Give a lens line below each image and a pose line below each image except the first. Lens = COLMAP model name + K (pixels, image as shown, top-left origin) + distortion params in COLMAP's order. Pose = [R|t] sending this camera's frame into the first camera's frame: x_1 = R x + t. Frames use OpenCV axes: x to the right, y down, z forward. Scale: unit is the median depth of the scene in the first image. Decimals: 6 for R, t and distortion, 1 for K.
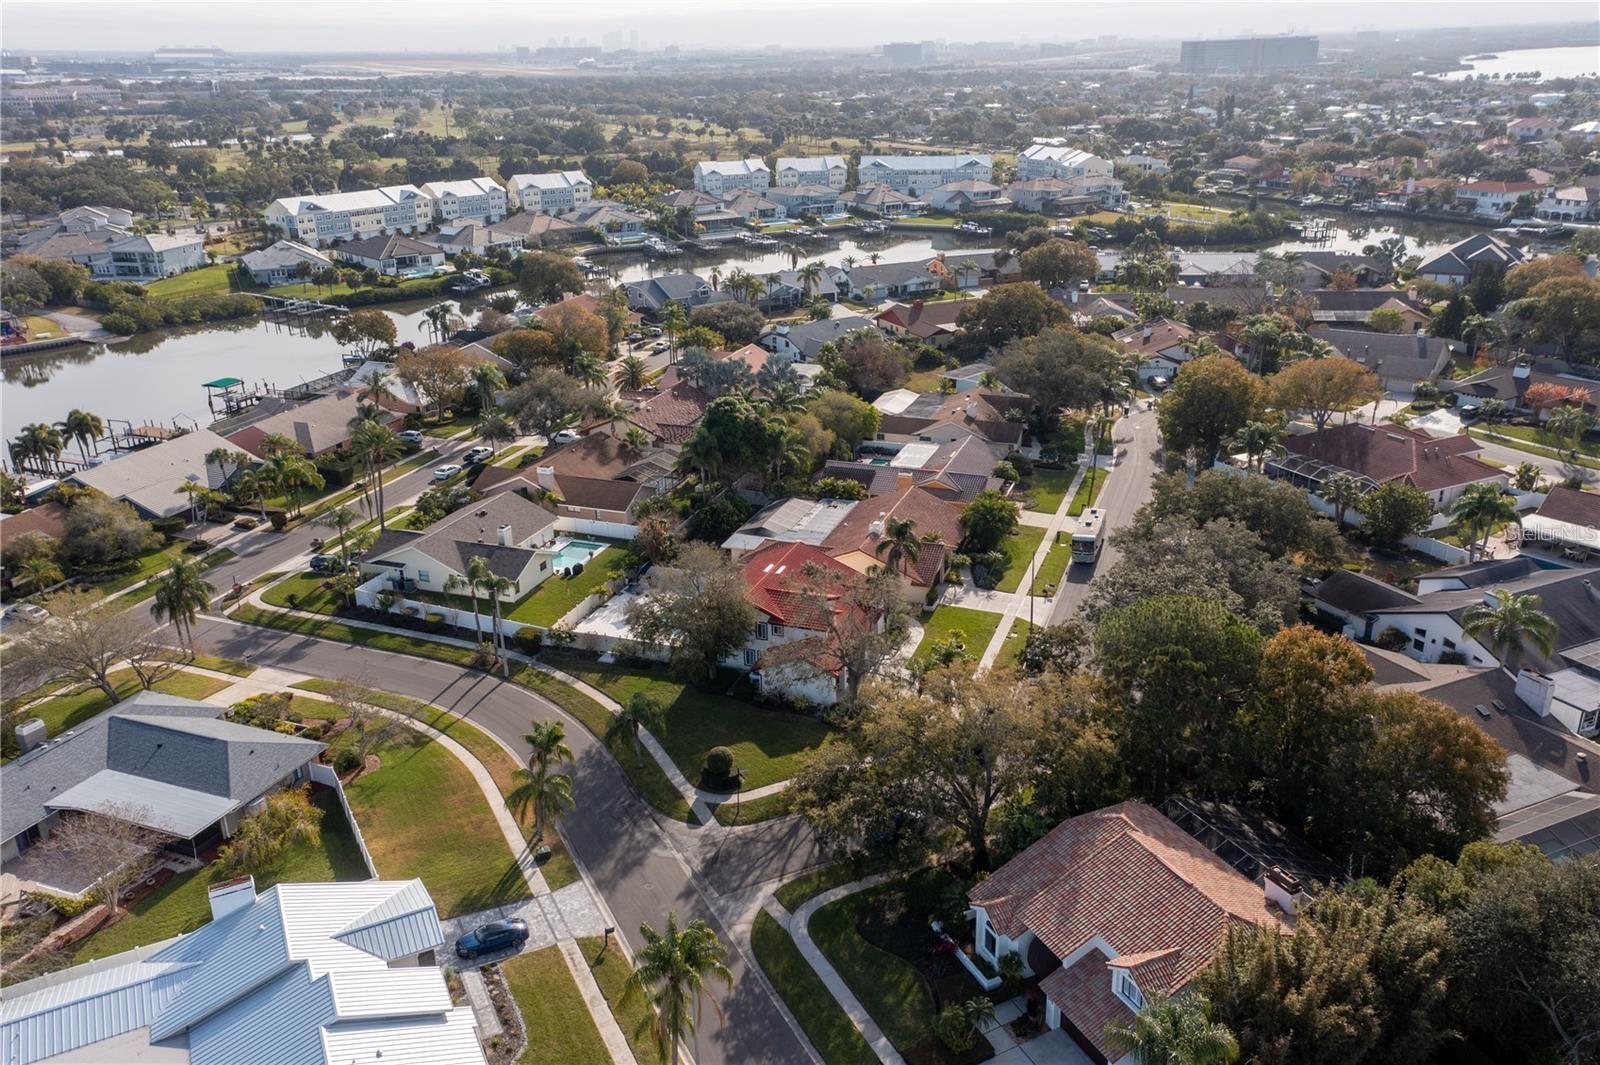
lens RADIAL K [[1257.5, 0, 800.0], [0, 1257.5, 532.5], [0, 0, 1]] dist [0.053193, 0.003536]
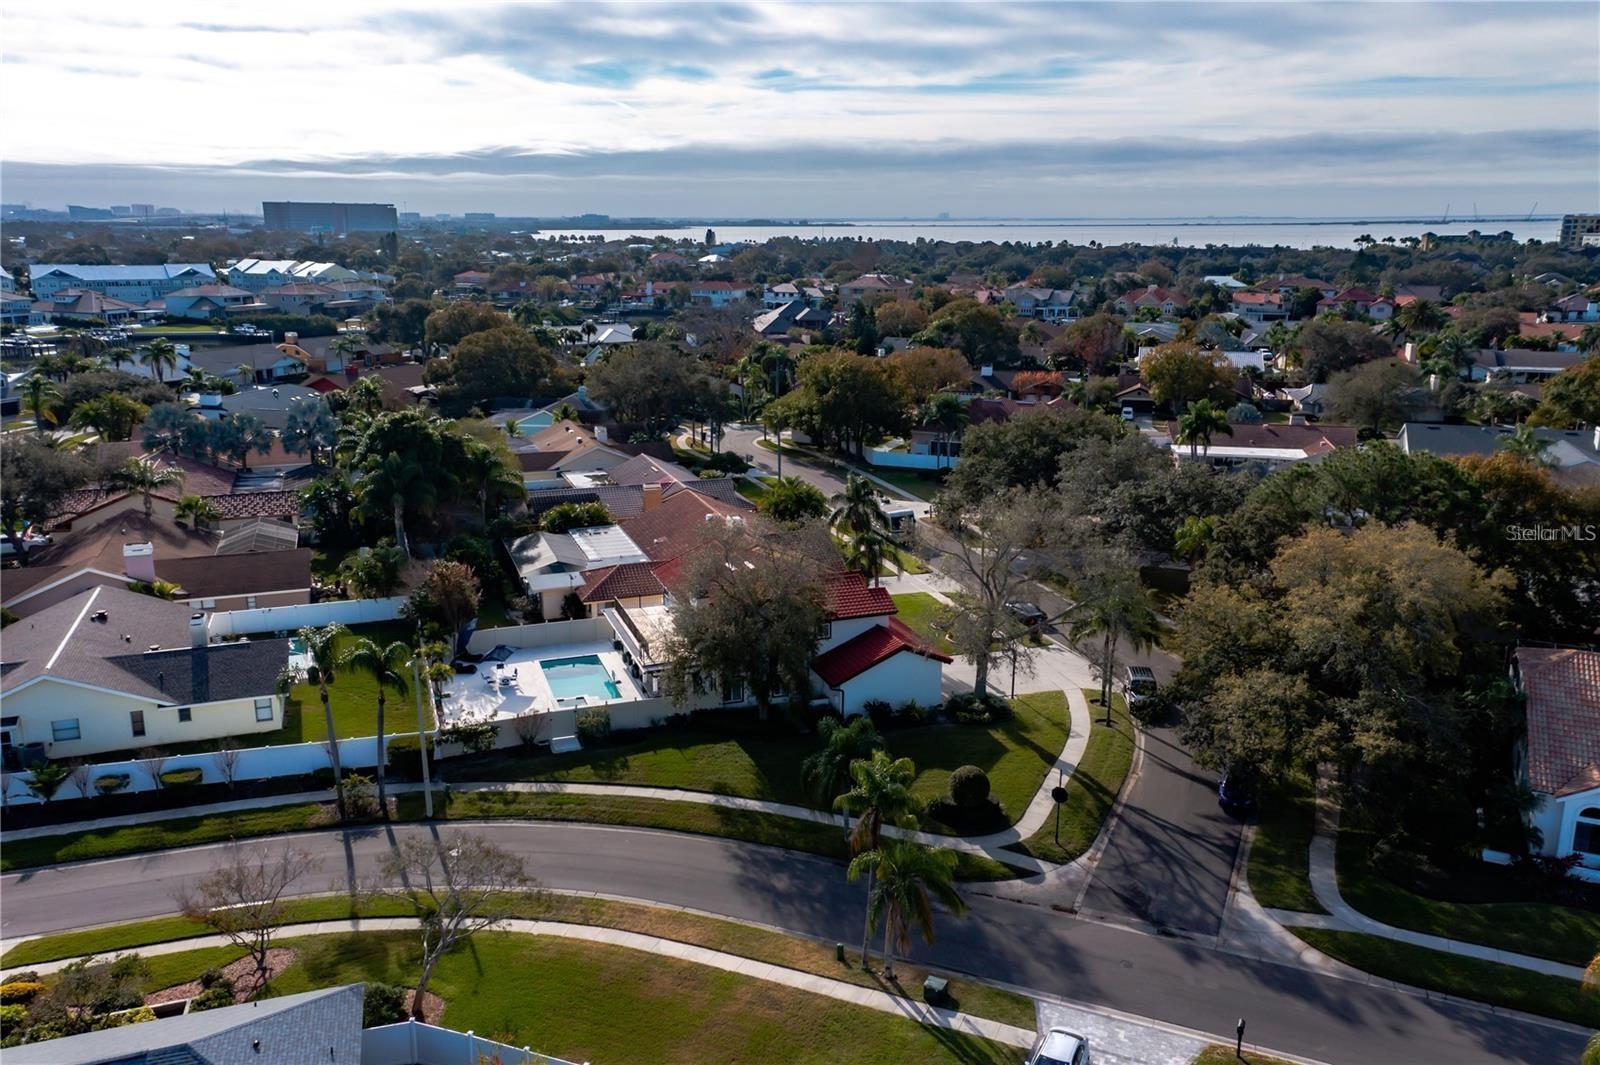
lens RADIAL K [[1257.5, 0, 800.0], [0, 1257.5, 532.5], [0, 0, 1]] dist [0.053193, 0.003536]
pose [[0.766660, -0.136775, 0.627316, -0.139610], [0.216780, 0.974814, -0.052392, 0.017515], [-0.604350, 0.176156, 0.777000, 0.137027]]
